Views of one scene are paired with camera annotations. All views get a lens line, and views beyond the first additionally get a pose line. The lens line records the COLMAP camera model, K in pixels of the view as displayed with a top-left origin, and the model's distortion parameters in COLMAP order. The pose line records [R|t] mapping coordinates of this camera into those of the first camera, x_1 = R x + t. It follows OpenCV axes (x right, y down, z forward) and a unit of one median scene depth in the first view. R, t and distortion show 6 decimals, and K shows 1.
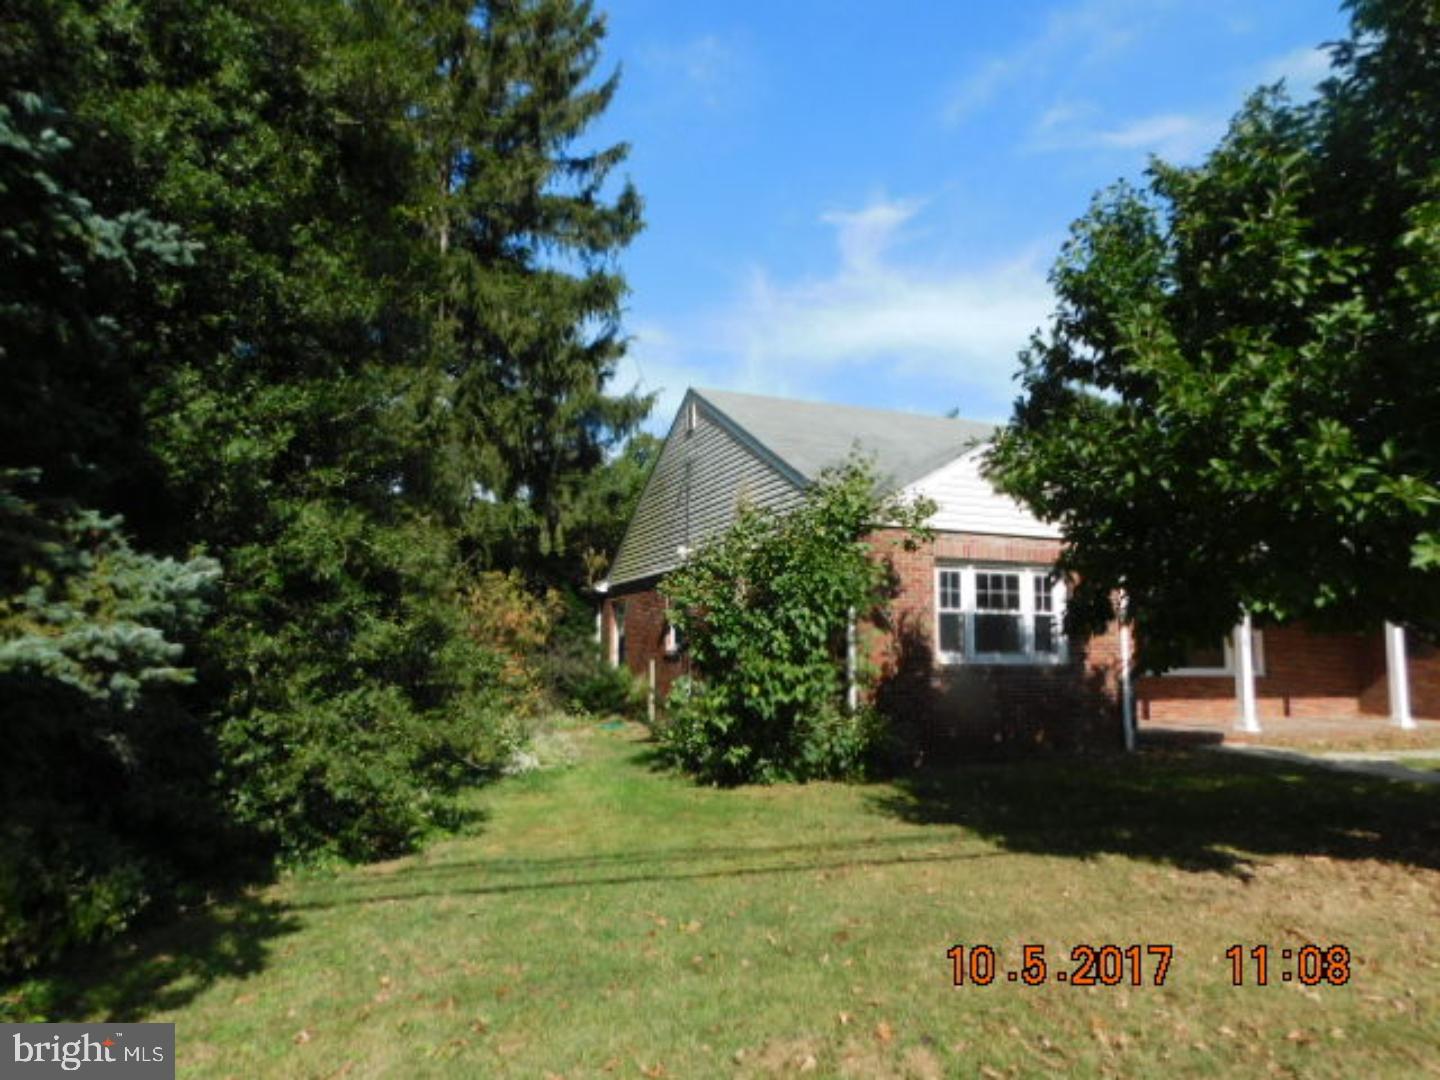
lens RADIAL K [[958.8, 0, 719.0], [0, 958.8, 541.7], [0, 0, 1]] dist [-0.035716, -0.003238]
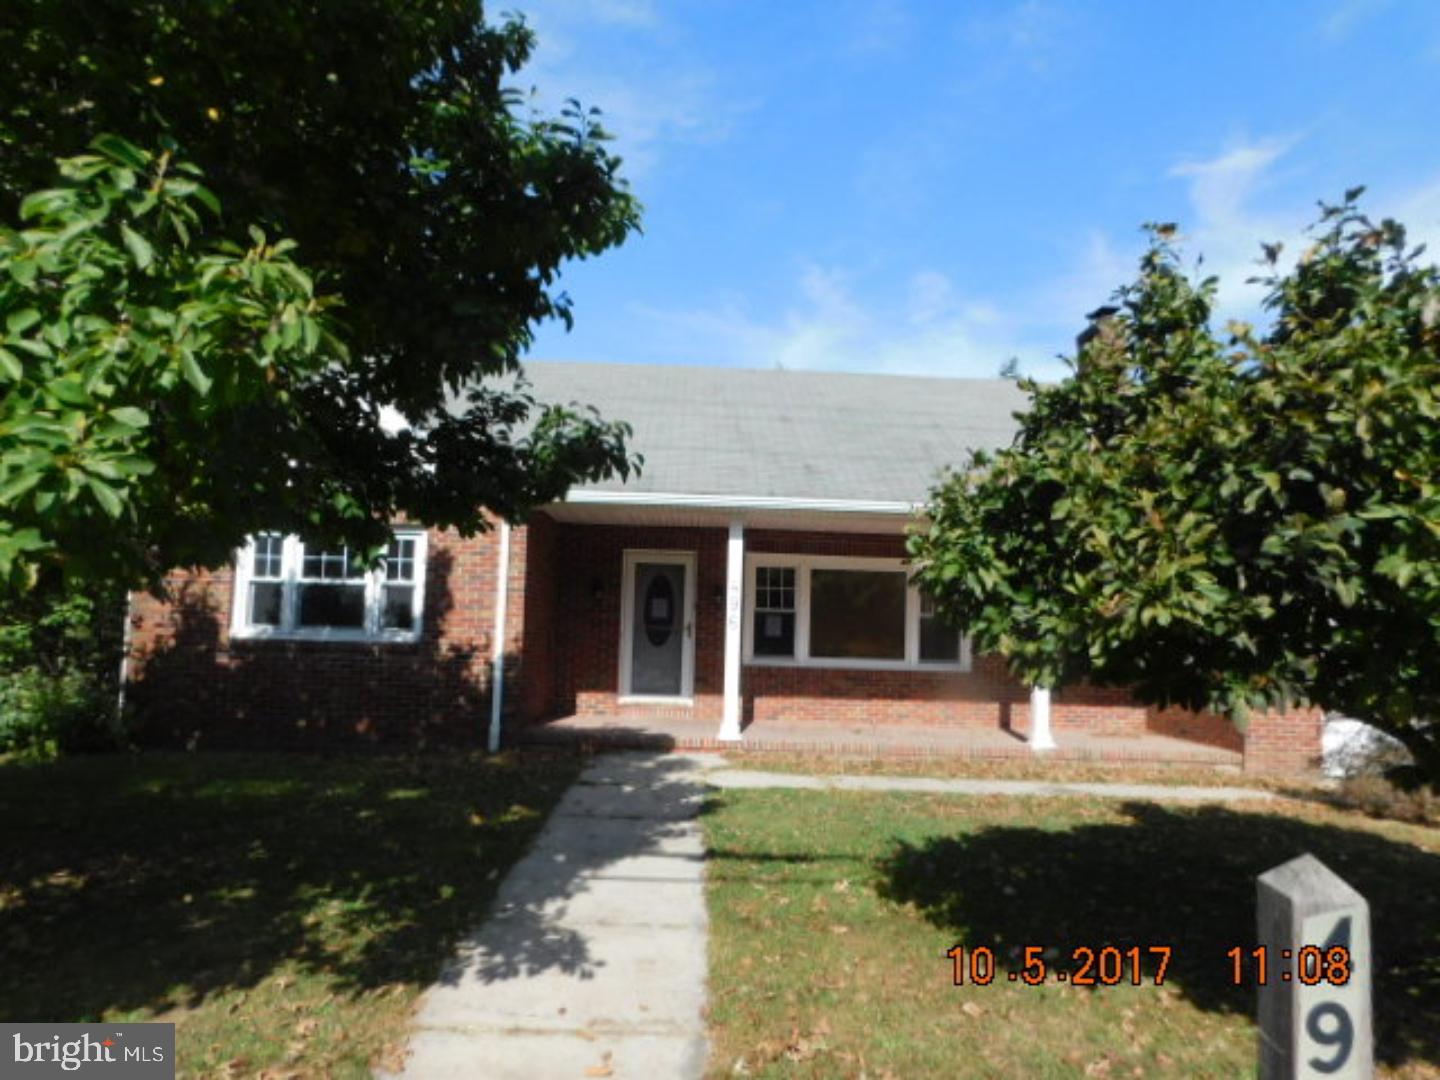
lens RADIAL K [[958.8, 0, 719.9], [0, 958.8, 543.7], [0, 0, 1]] dist [-0.035716, -0.003238]
pose [[0.934974, -0.023744, -0.353921, 0.942129], [0.025973, 0.999661, 0.001549, 0.047406], [0.353764, -0.010641, 0.935274, 0.312499]]
